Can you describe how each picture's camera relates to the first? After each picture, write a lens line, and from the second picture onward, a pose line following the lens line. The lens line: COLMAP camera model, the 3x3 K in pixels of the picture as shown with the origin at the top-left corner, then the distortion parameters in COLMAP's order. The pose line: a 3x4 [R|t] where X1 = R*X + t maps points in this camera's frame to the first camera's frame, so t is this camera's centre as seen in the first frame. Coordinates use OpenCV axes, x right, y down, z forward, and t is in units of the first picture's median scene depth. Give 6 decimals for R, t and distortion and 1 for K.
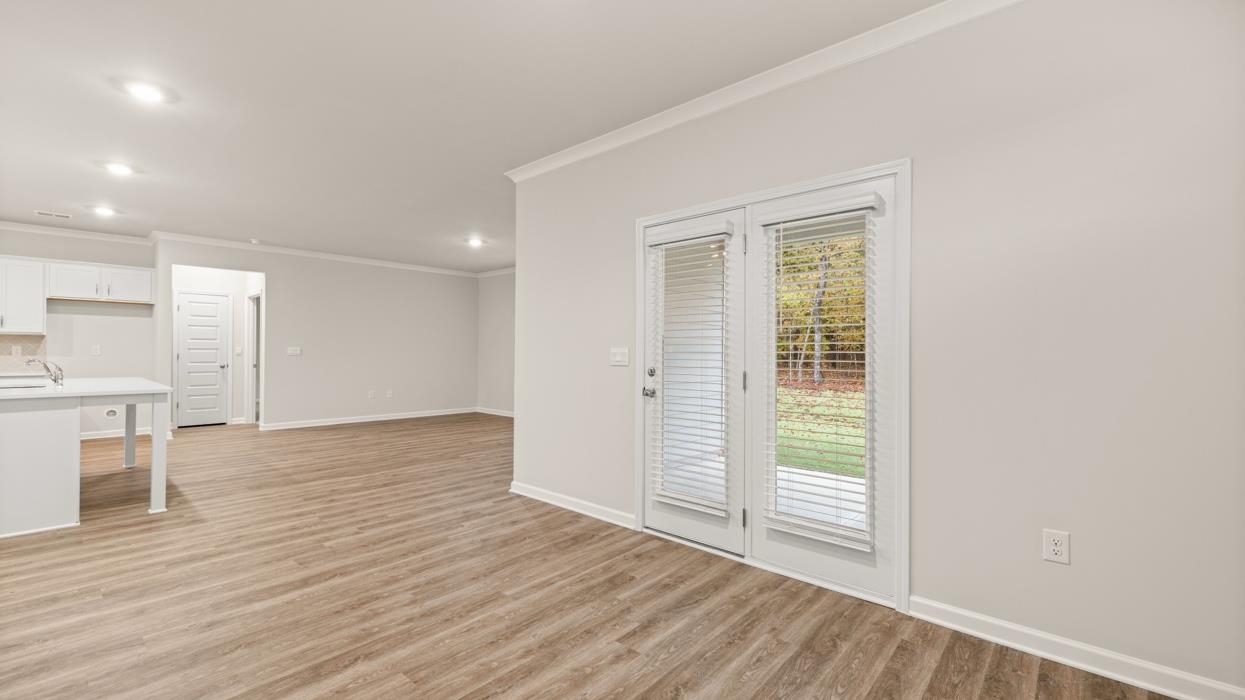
lens RADIAL K [[520.8, 0, 622.5], [0, 520.8, 350.0], [0, 0, 1]] dist [-0.000877, -0.000022]
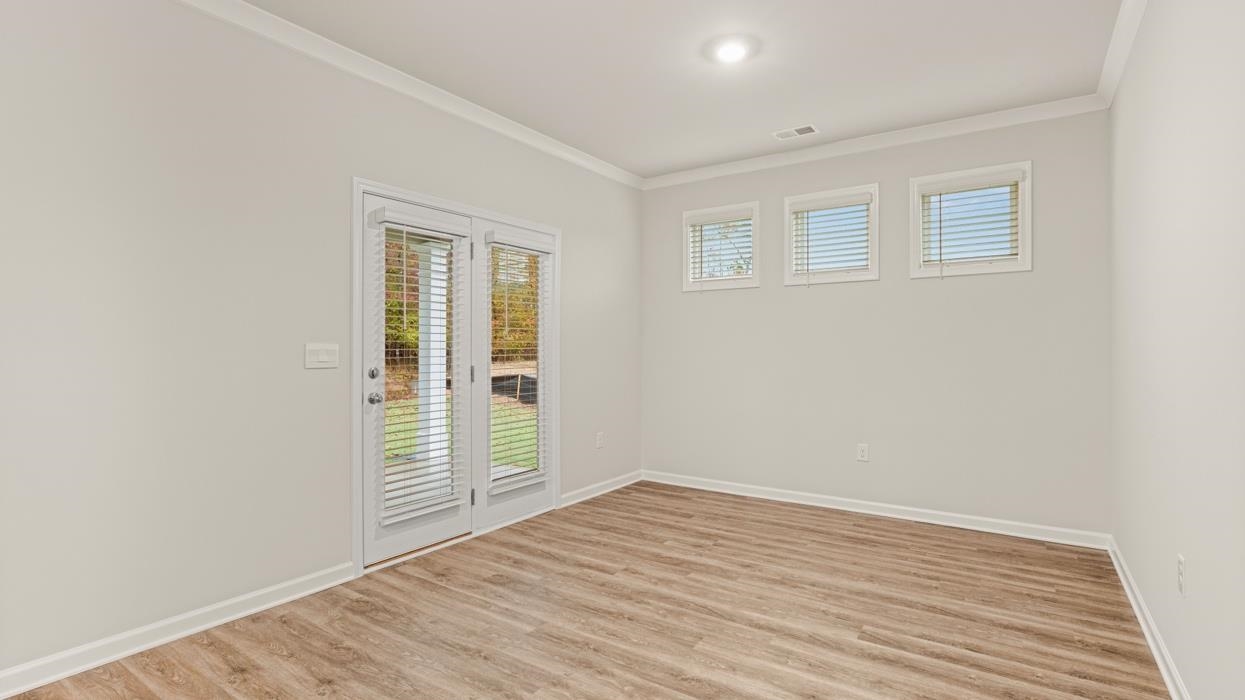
lens RADIAL K [[577.5, 0, 622.5], [0, 577.5, 350.0], [0, 0, 1]] dist [-0.001473, -0.000078]
pose [[-0.131504, -0.010019, 0.991265, -1.114912], [-0.006207, 0.999938, 0.009283, -0.005943], [-0.991296, -0.004932, -0.131558, 0.917319]]
